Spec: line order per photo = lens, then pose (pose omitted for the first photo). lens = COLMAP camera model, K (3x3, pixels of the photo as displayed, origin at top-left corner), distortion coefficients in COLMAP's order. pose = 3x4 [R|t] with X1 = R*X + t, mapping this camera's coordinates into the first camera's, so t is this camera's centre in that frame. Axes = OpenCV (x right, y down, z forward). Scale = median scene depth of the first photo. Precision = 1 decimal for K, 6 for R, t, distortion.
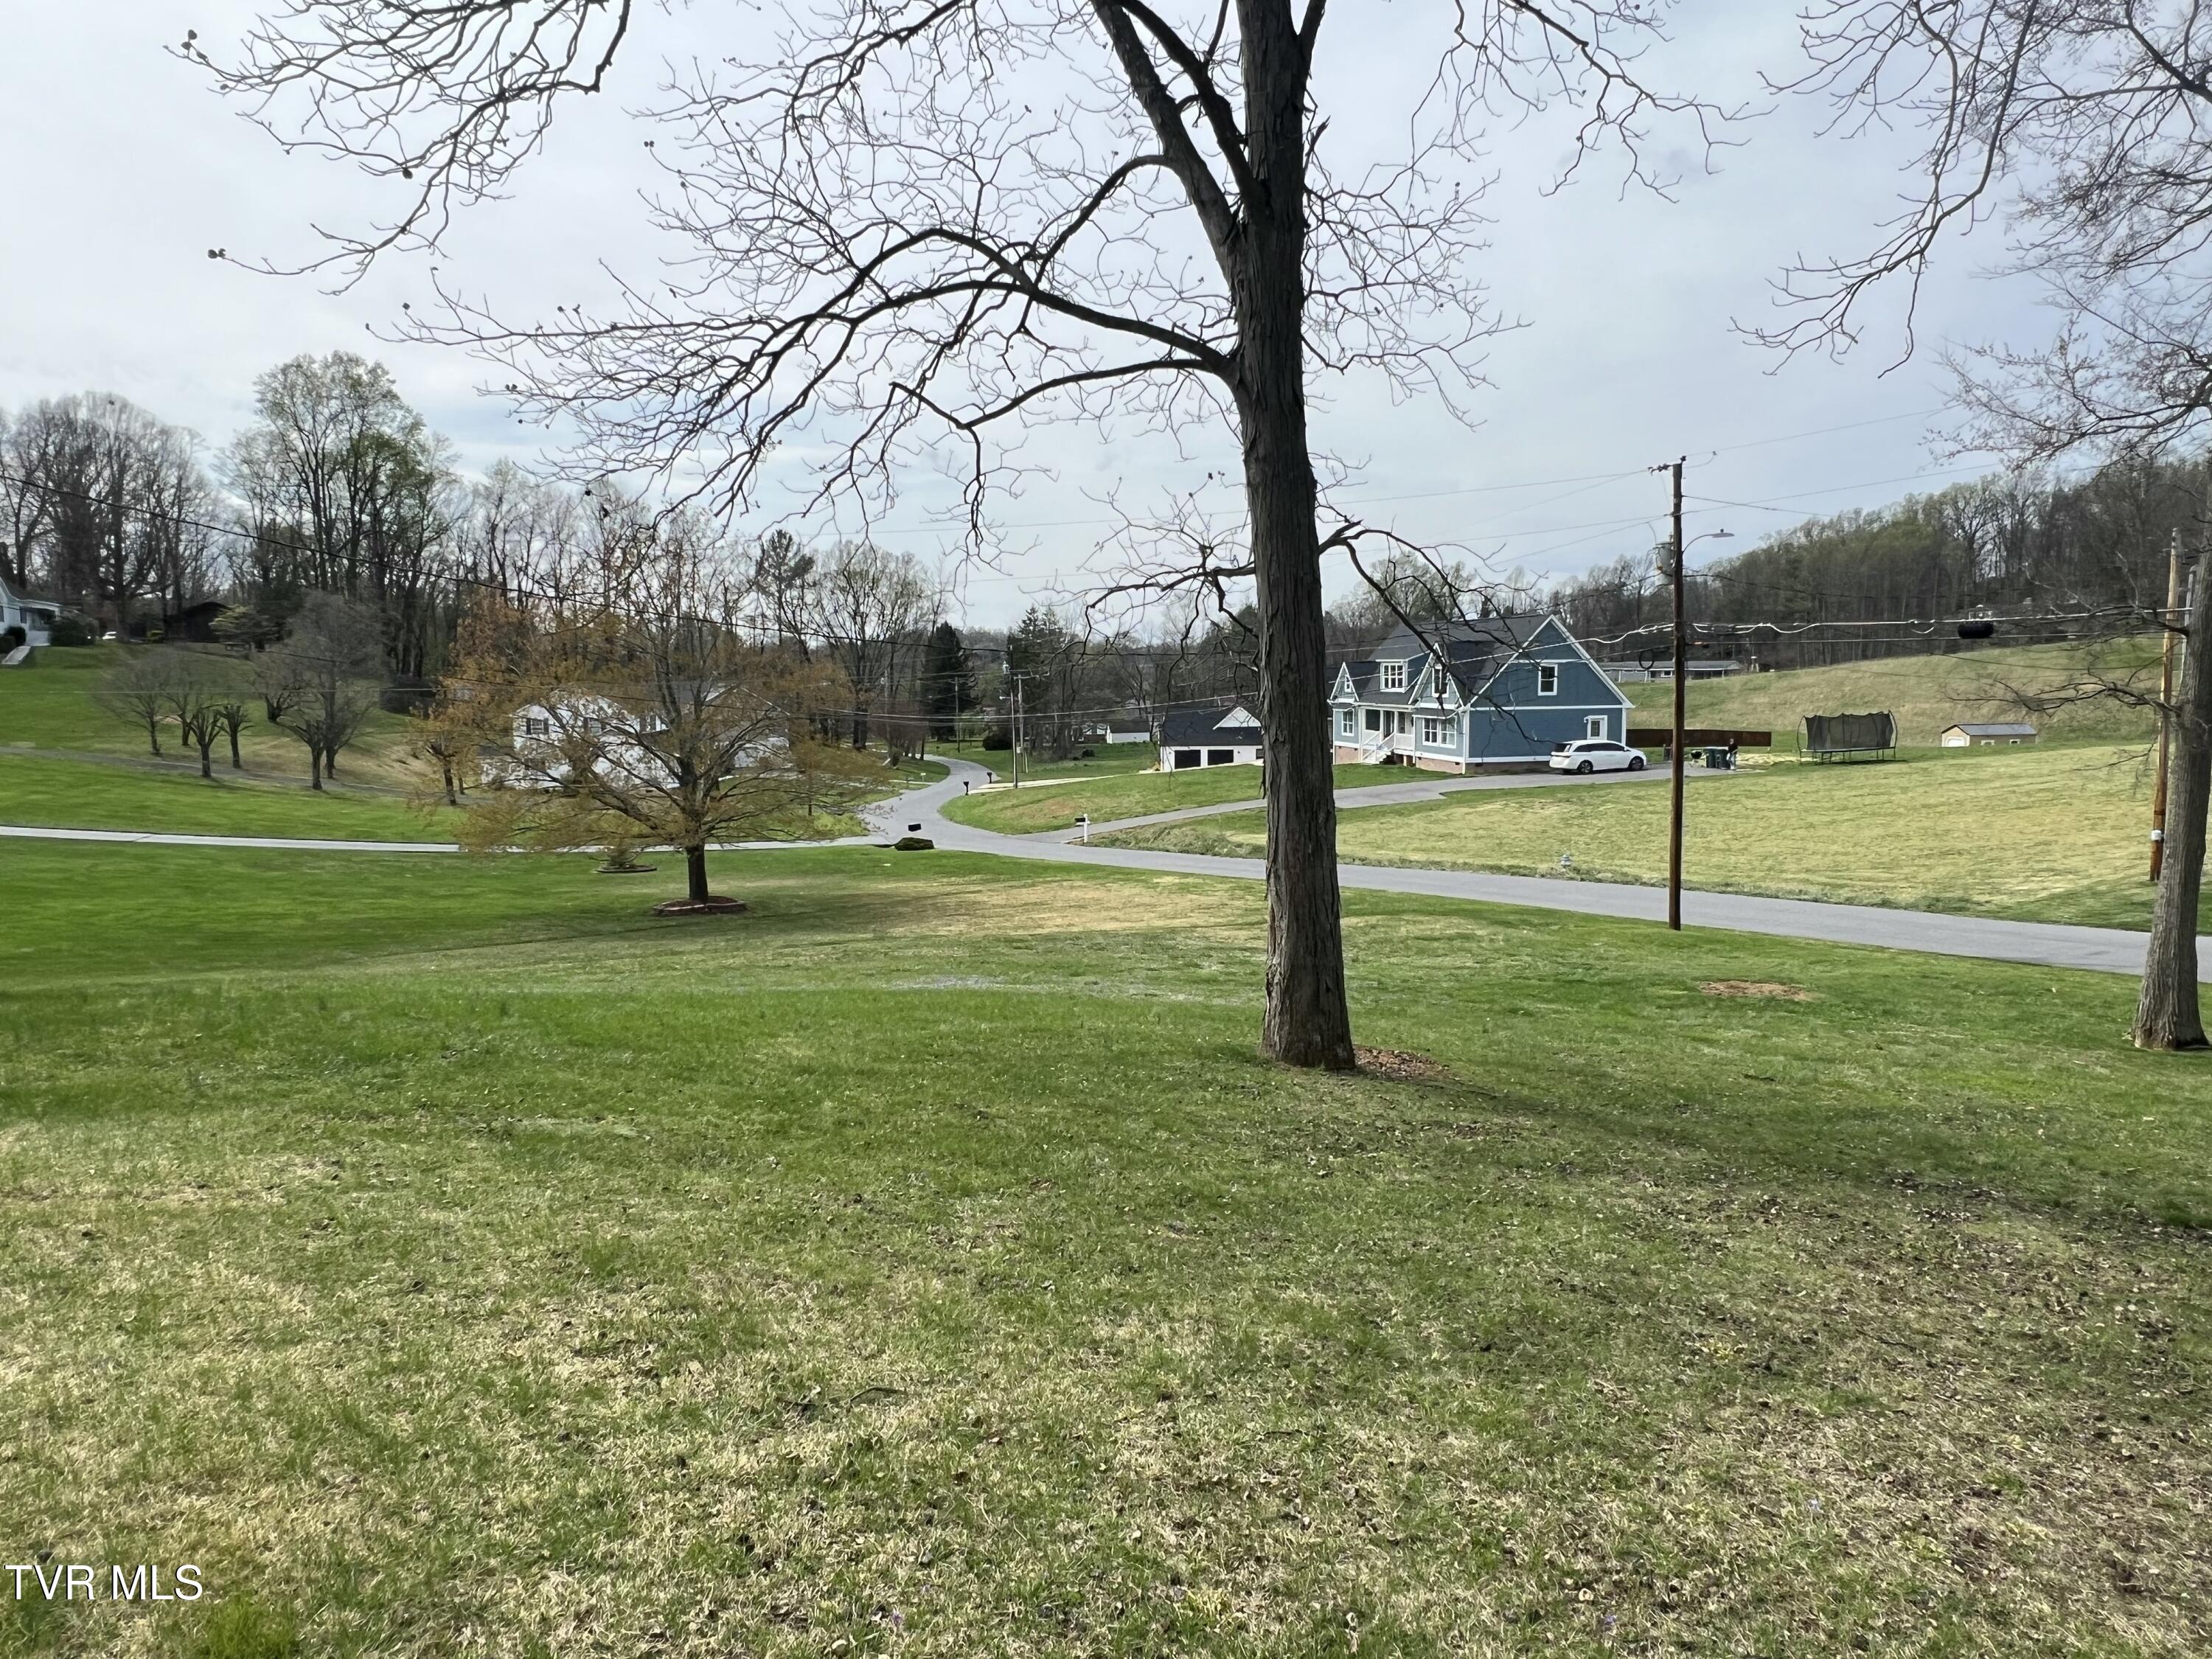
lens RADIAL K [[1422.6, 0, 1115.0], [0, 1422.6, 841.3], [0, 0, 1]] dist [0.011917, 0.001382]
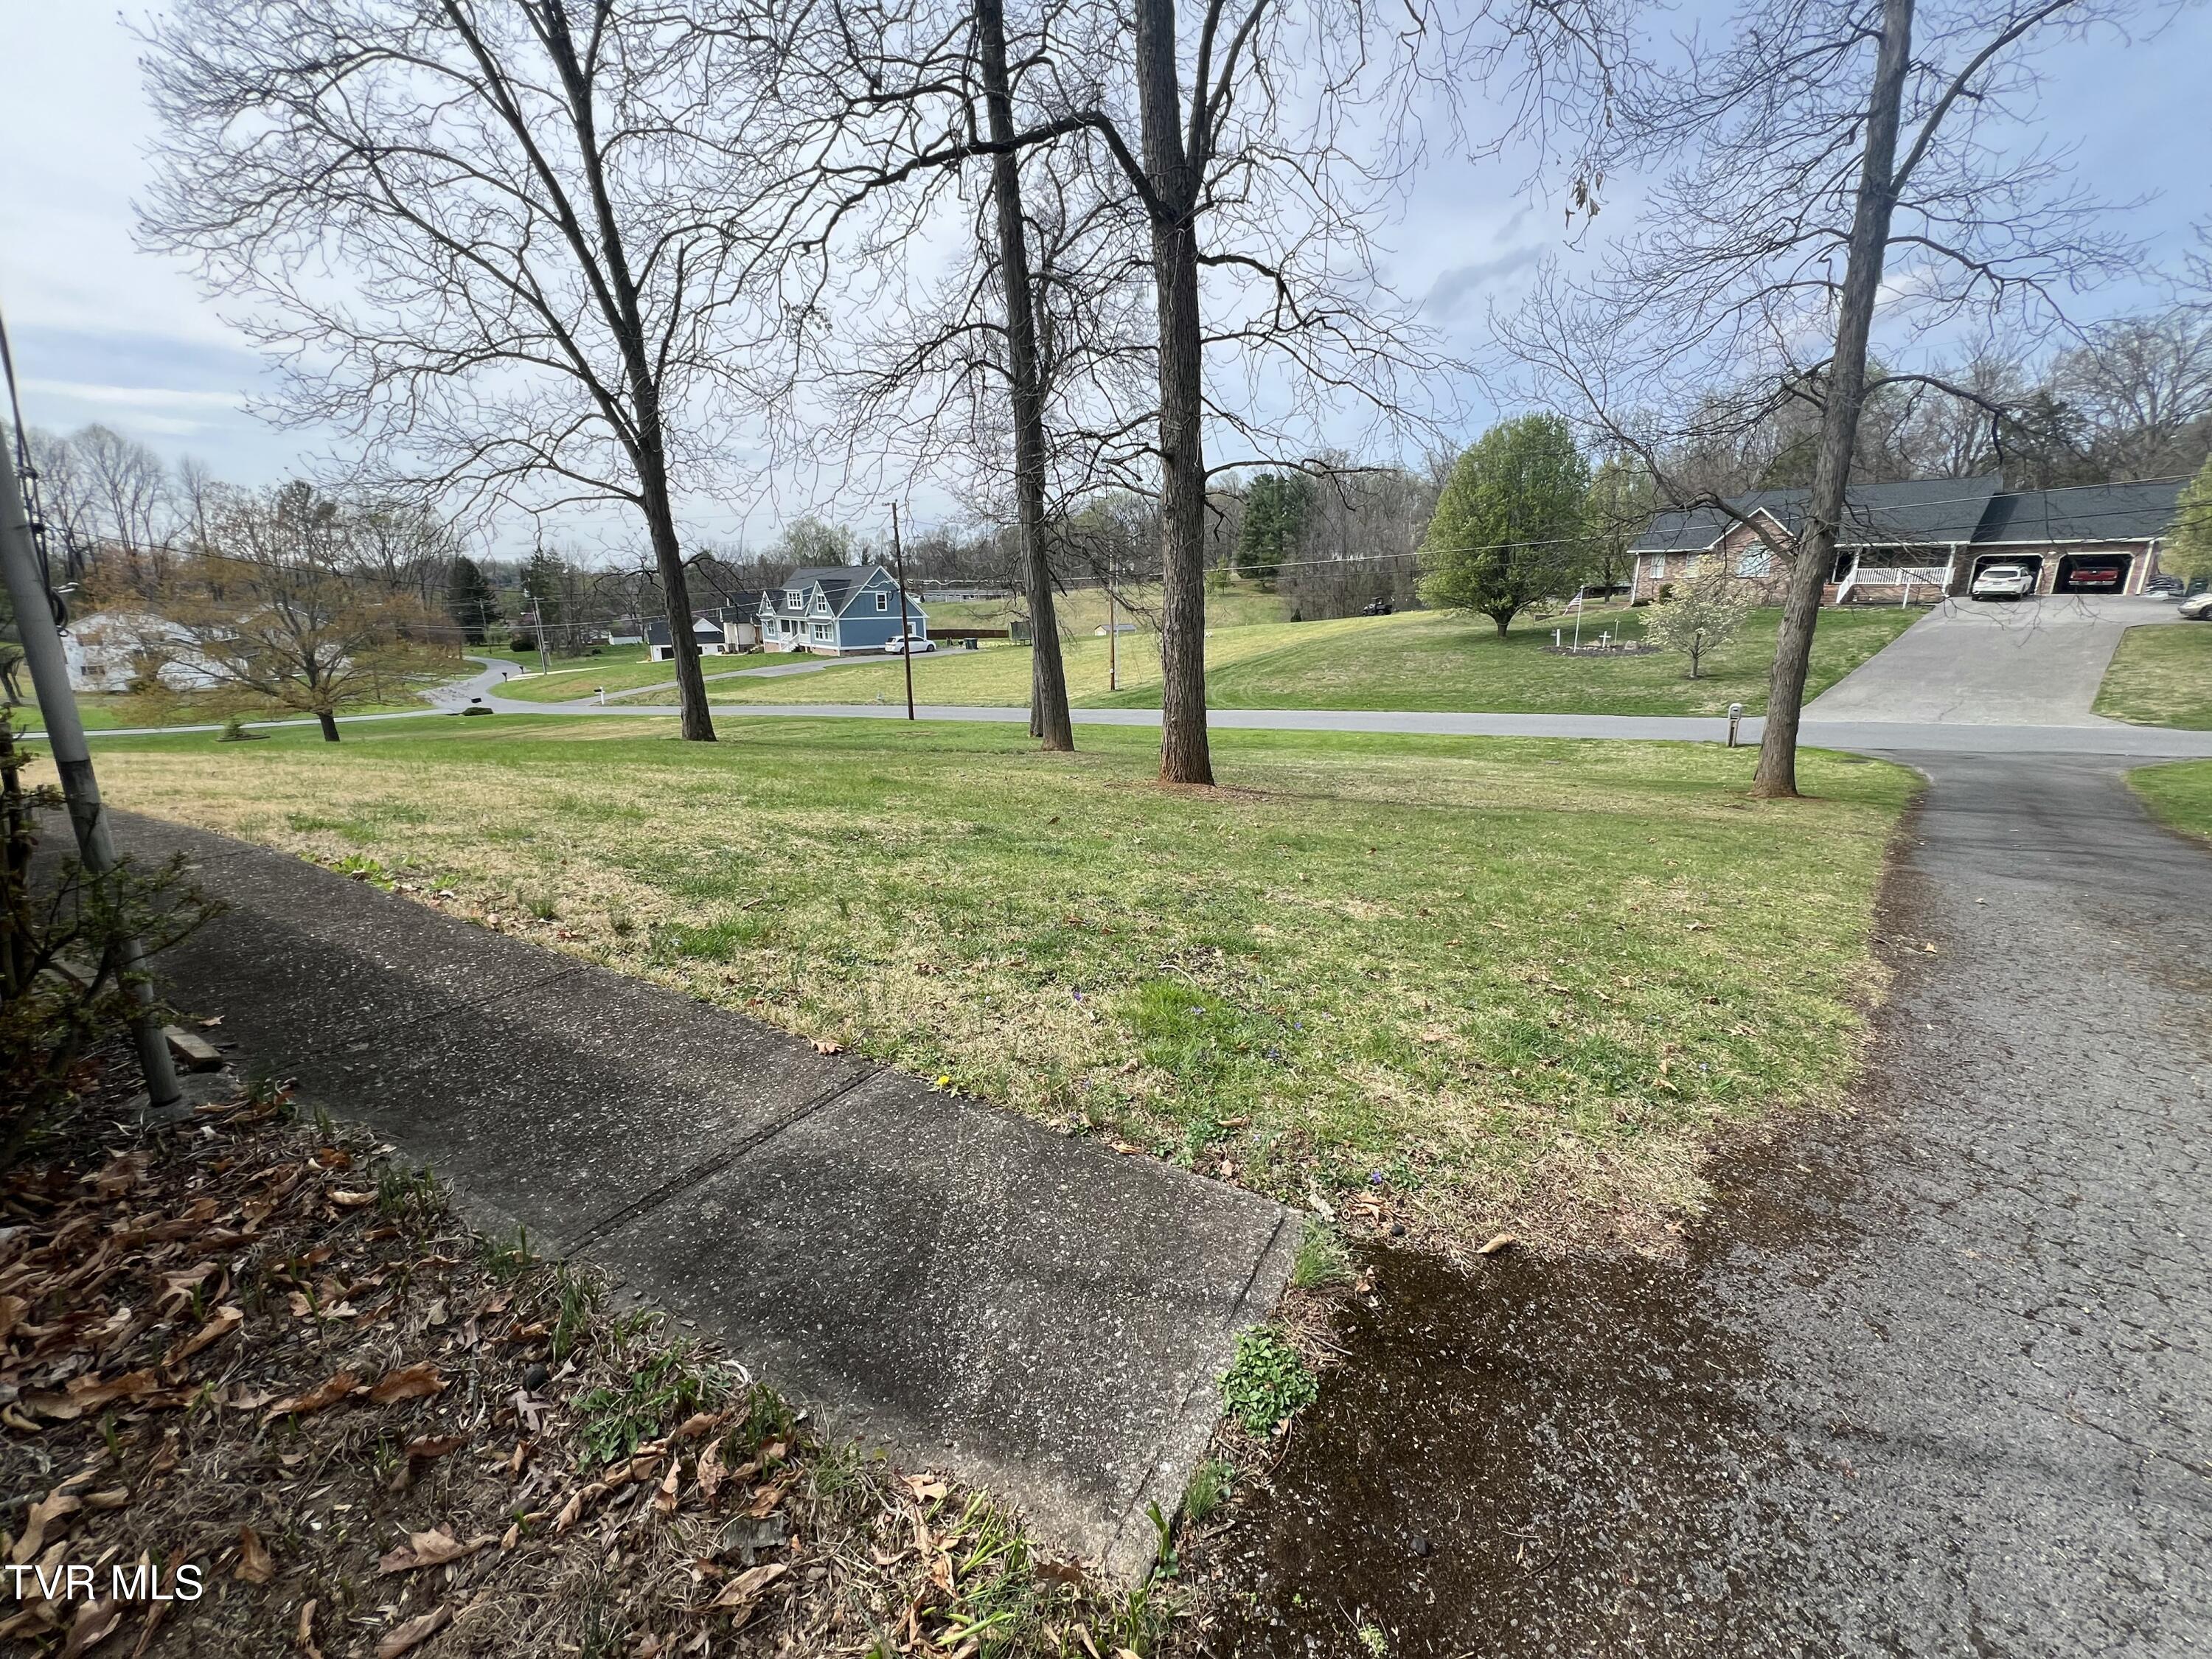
lens RADIAL K [[895.3, 0, 1107.0], [0, 895.3, 829.3], [0, 0, 1]] dist [-0.004415, 0.000947]
pose [[0.880937, -0.115706, 0.458871, 0.000813], [0.050947, 0.987202, 0.151120, 0.012564], [-0.470484, -0.109749, 0.875557, -0.143316]]
